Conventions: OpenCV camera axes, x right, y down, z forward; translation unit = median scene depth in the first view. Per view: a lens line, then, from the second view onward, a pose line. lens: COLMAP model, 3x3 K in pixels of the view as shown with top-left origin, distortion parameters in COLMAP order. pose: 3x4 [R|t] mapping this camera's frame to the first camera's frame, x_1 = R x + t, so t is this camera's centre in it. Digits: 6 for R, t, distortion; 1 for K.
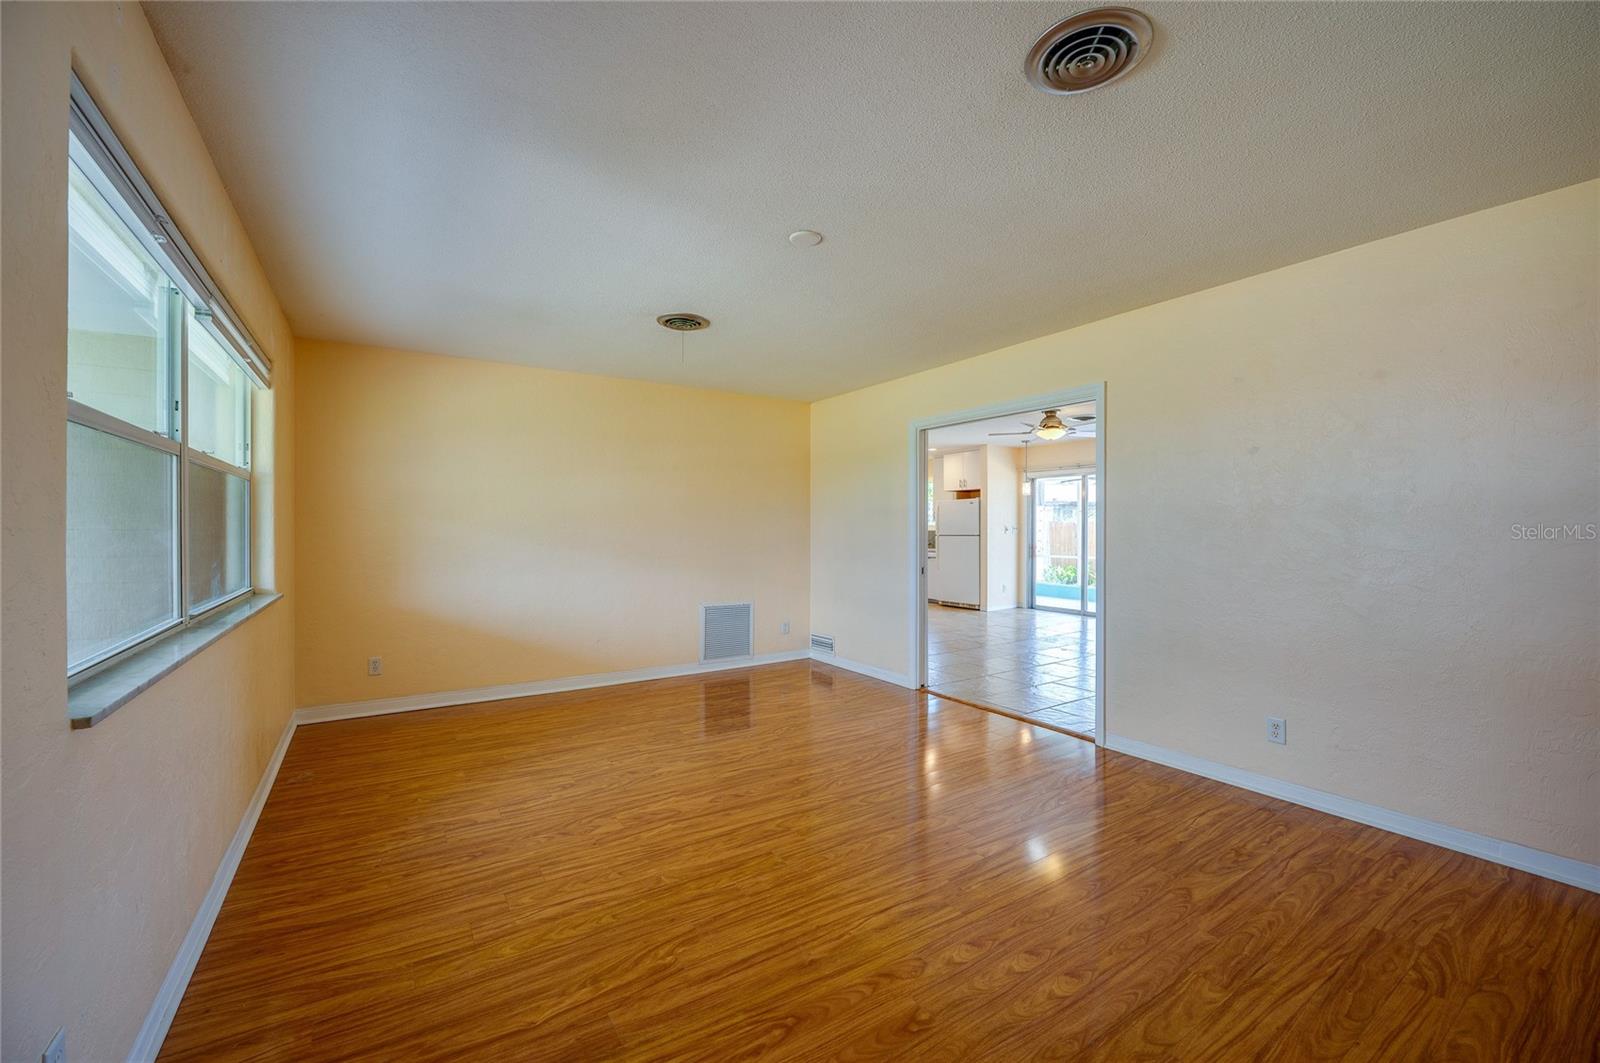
lens RADIAL K [[646.5, 0, 796.4], [0, 646.5, 531.2], [0, 0, 1]] dist [-0.016053, 0.000734]
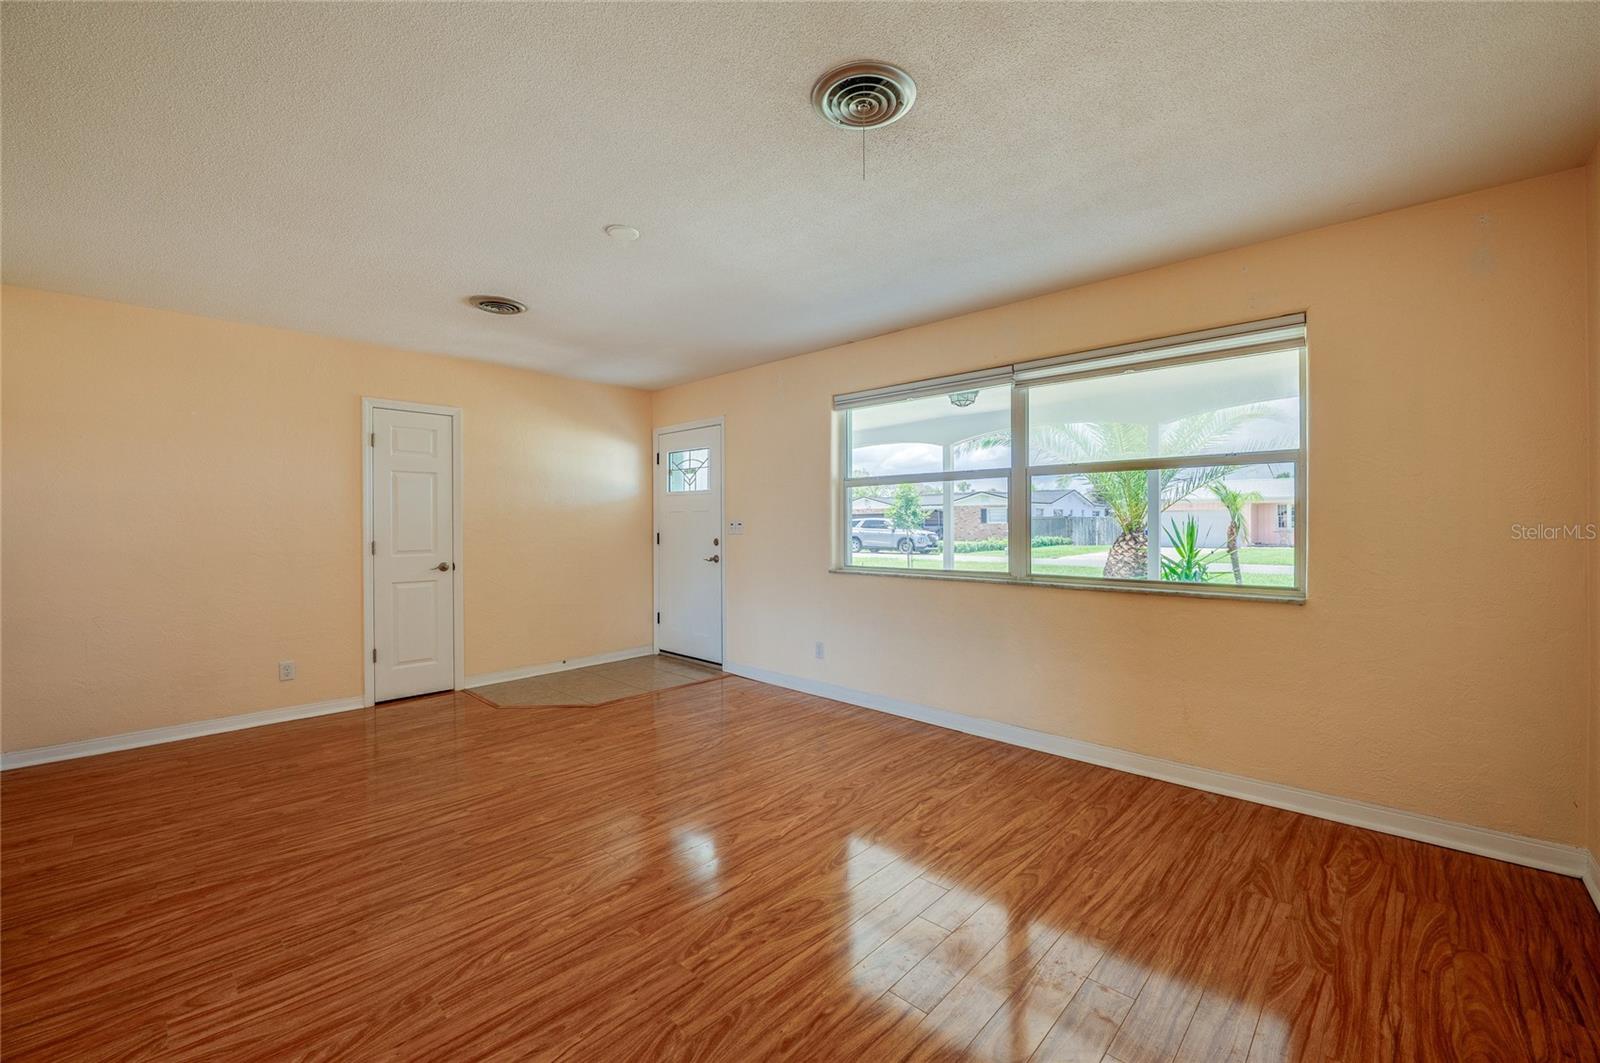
lens RADIAL K [[646.5, 0, 798.7], [0, 646.5, 524.9], [0, 0, 1]] dist [-0.016053, 0.000734]
pose [[-0.972649, 0.004151, -0.232241, -0.016722], [0.002687, 0.999974, 0.006622, -0.002734], [0.232262, 0.005817, -0.972636, 2.000967]]
